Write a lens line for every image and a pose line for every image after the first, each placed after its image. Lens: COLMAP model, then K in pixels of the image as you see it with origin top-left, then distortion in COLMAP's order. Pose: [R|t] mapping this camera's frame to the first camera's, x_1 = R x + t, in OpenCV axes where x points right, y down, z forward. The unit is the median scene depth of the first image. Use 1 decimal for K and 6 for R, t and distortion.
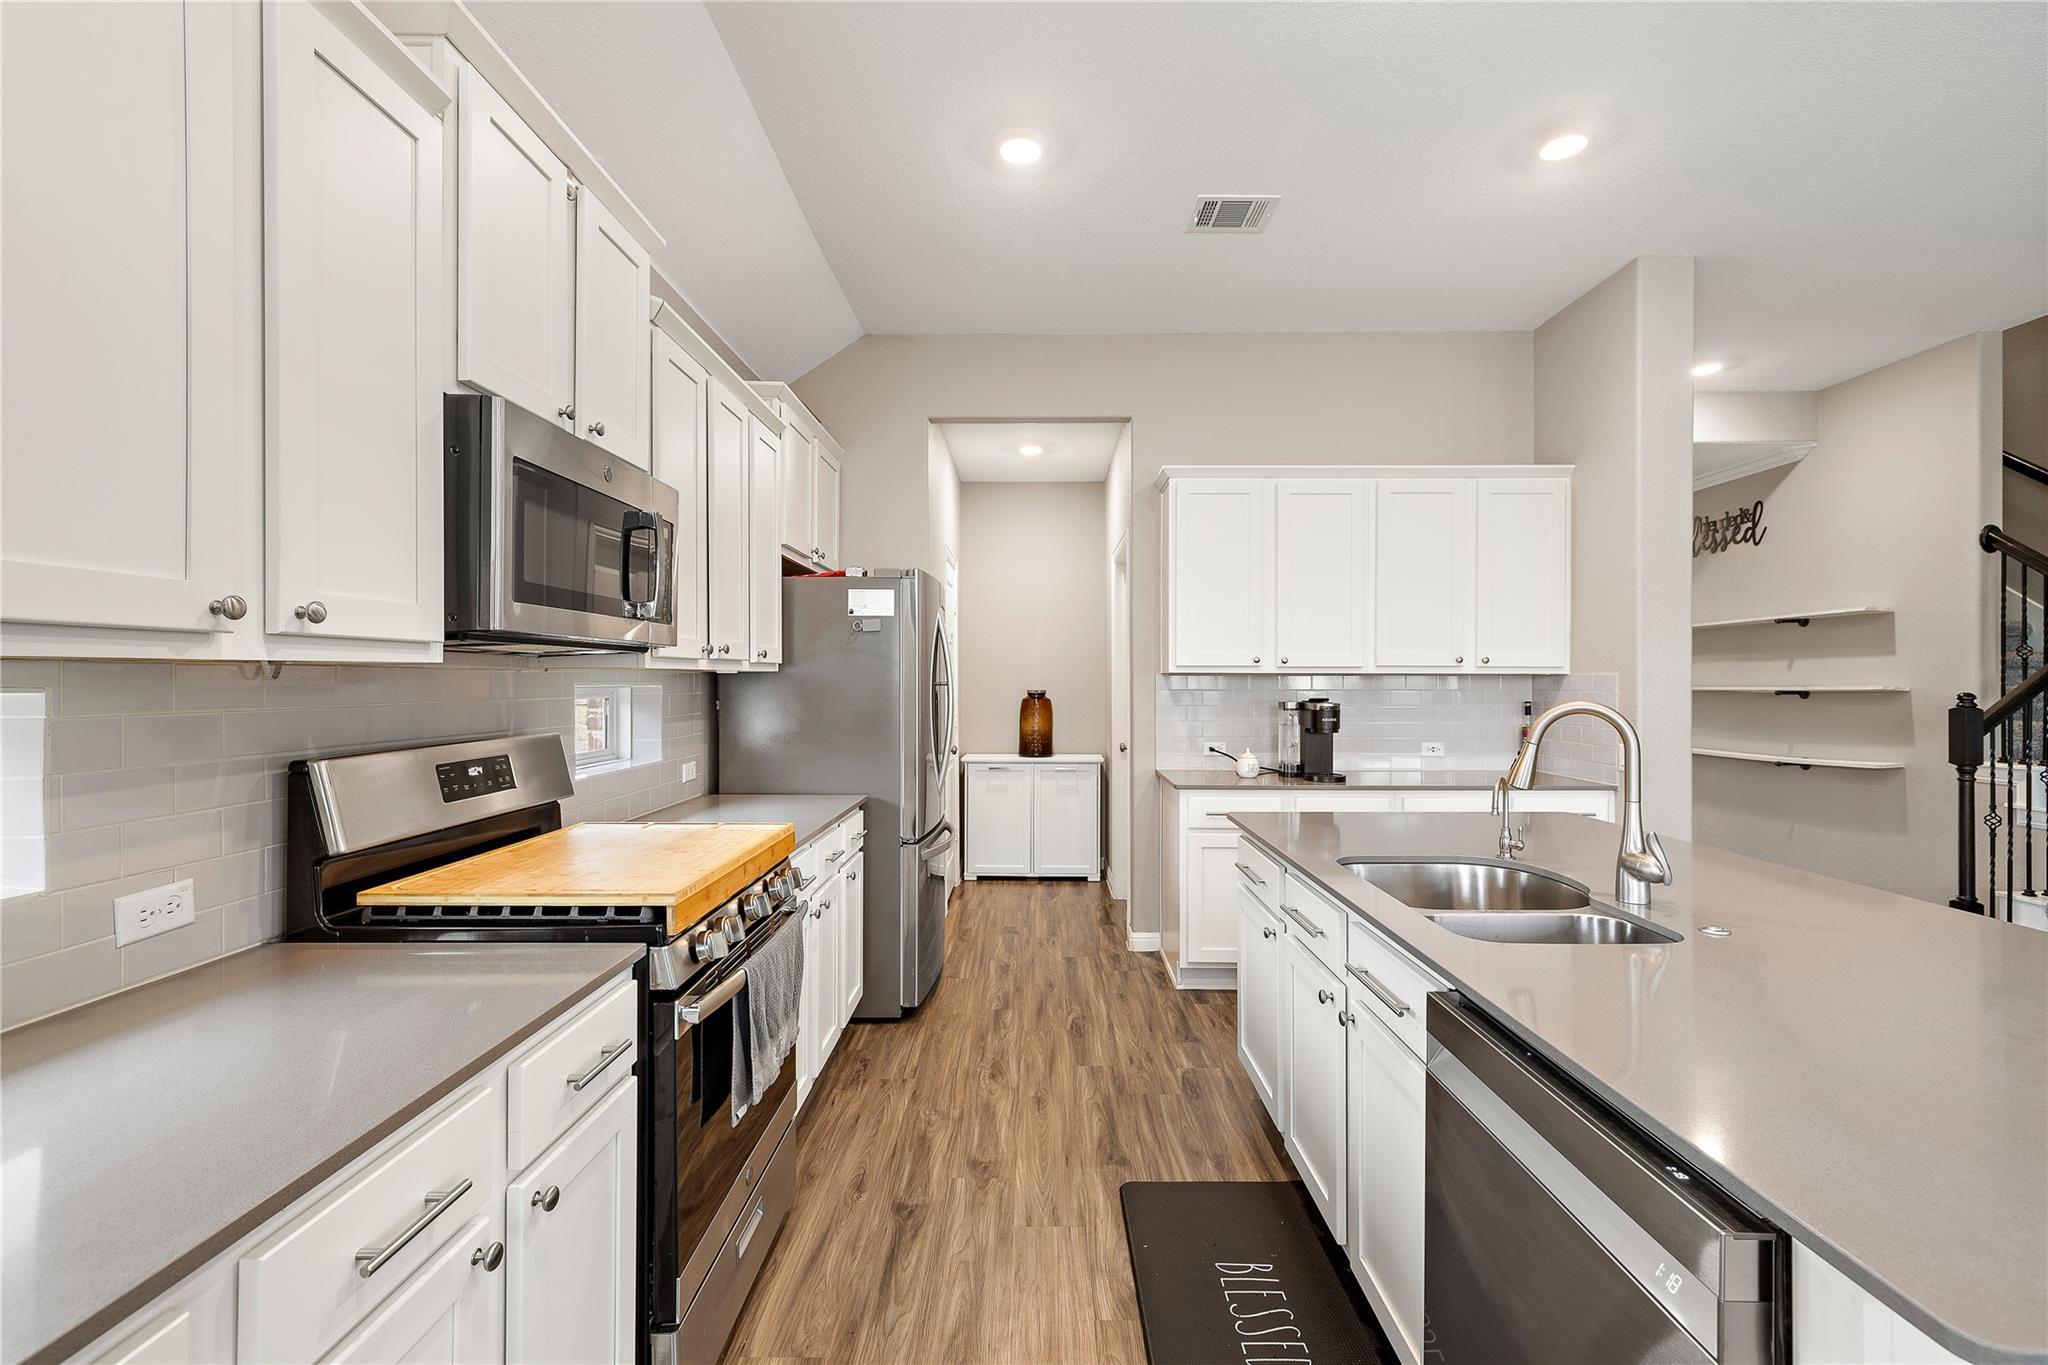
lens RADIAL K [[870.6, 0, 1030.9], [0, 870.6, 673.1], [0, 0, 1]] dist [0.001276, -0.000333]
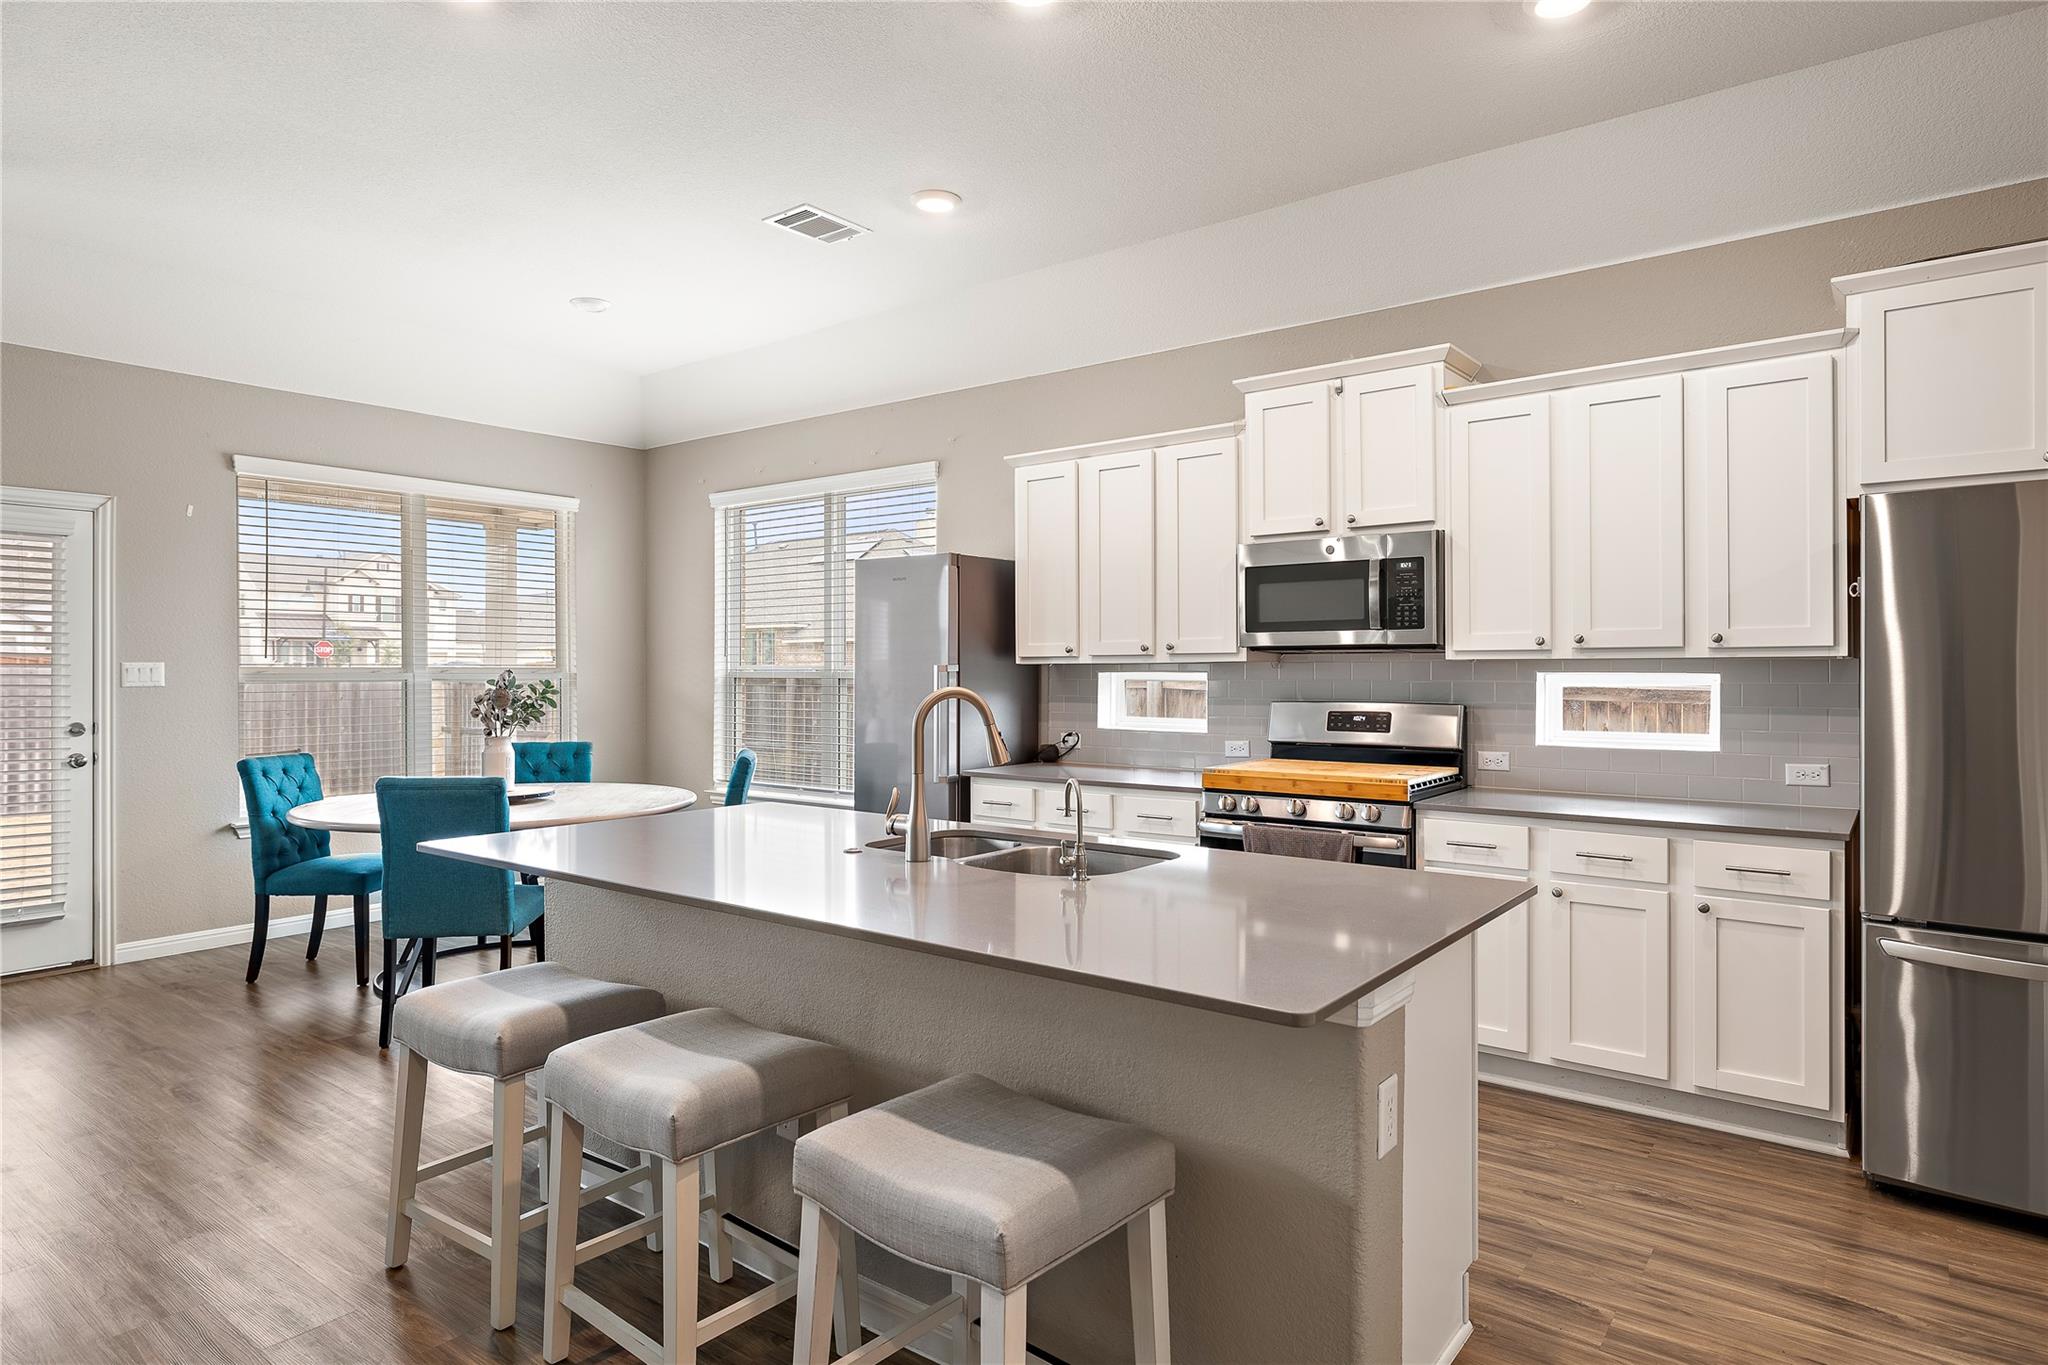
lens RADIAL K [[1153.5, 0, 1021.4], [0, 1153.5, 676.9], [0, 0, 1]] dist [-0.008916, 0.001984]
pose [[-0.598094, 0.013257, -0.801316, 1.081684], [0.012947, 0.999893, 0.006878, -0.000294], [0.801321, -0.006260, -0.598202, 1.182264]]
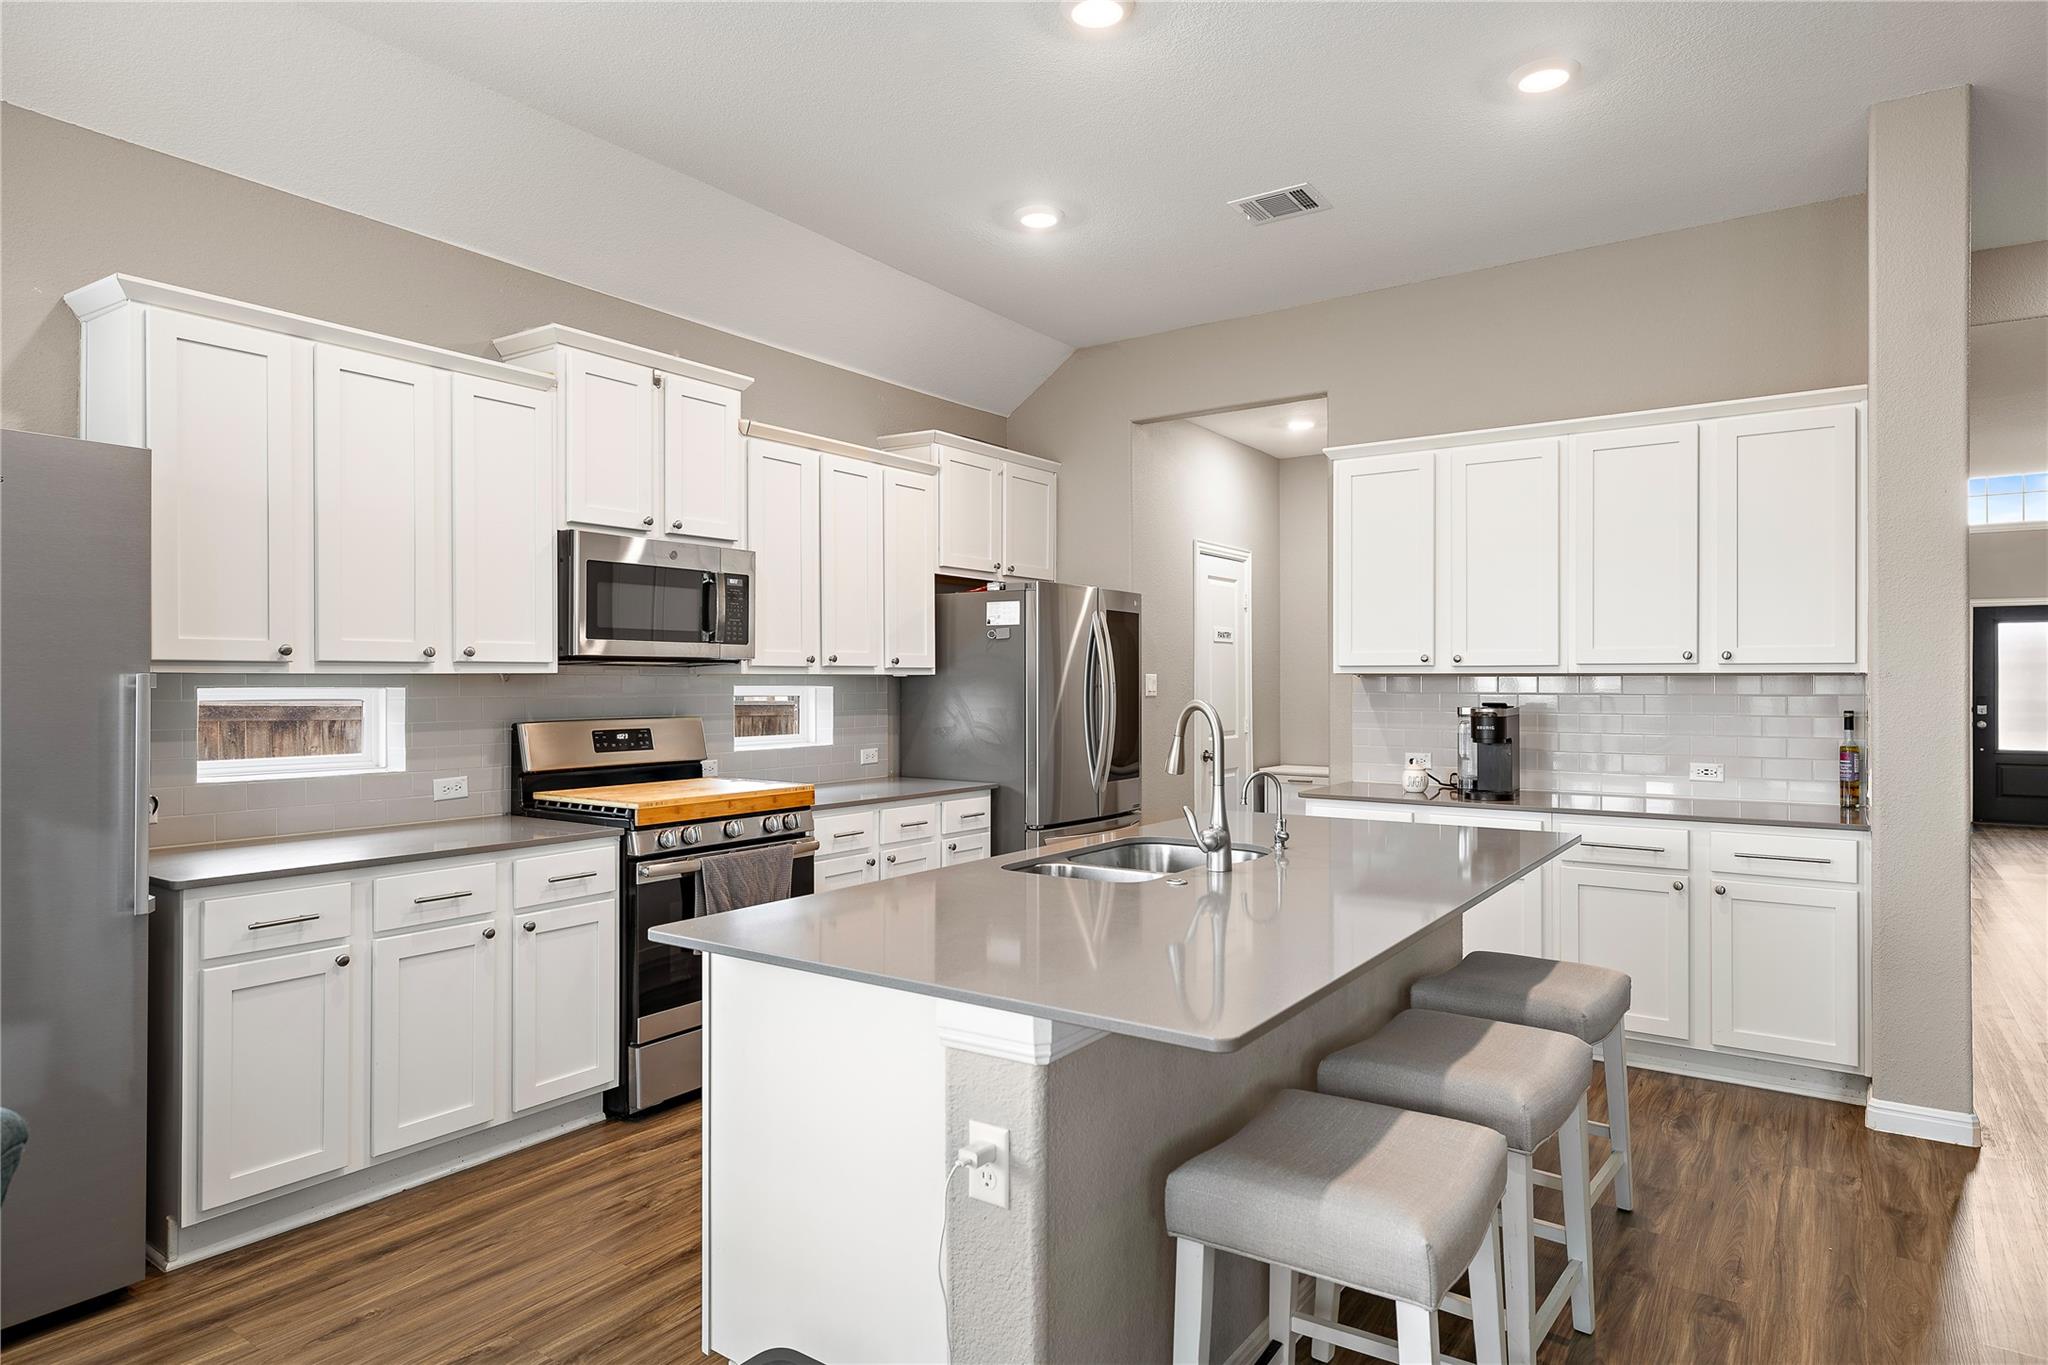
lens RADIAL K [[1153.5, 0, 1033.3], [0, 1153.5, 672.3], [0, 0, 1]] dist [-0.008916, 0.001984]
pose [[0.828382, -0.005997, -0.560131, 0.796636], [0.005604, 0.999981, -0.002419, -0.000815], [0.560135, -0.001135, 0.828401, -0.250224]]
